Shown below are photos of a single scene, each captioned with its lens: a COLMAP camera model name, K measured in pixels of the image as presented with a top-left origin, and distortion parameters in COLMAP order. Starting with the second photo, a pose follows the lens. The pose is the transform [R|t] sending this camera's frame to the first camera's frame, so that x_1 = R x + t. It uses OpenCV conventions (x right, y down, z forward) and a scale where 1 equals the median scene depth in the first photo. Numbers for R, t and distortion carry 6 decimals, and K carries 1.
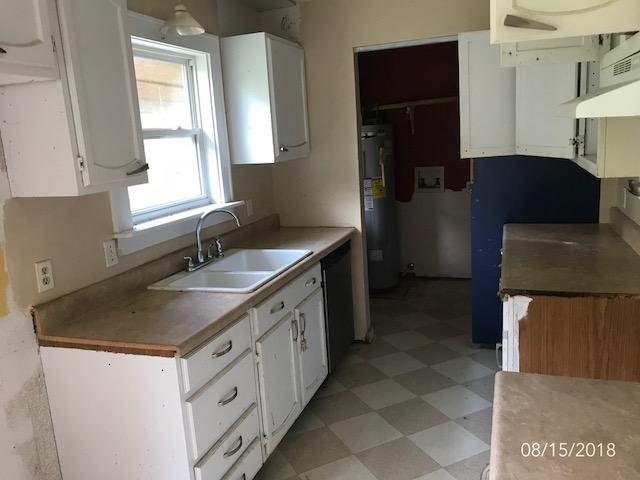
lens RADIAL K [[534.8, 0, 315.4], [0, 534.8, 237.7], [0, 0, 1]] dist [0.046023, -0.089388]
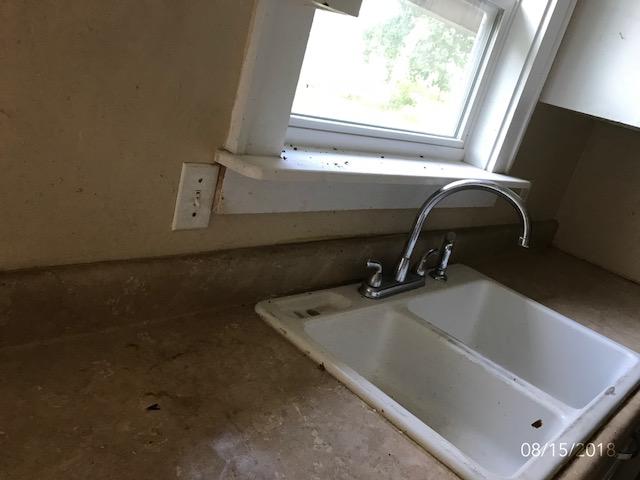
lens RADIAL K [[534.8, 0, 315.4], [0, 534.8, 237.7], [0, 0, 1]] dist [0.046023, -0.089388]
pose [[0.858935, 0.419090, -0.294270, -0.183661], [-0.387931, 0.907639, 0.160313, -0.035569], [0.334276, -0.023542, 0.942181, 0.657510]]
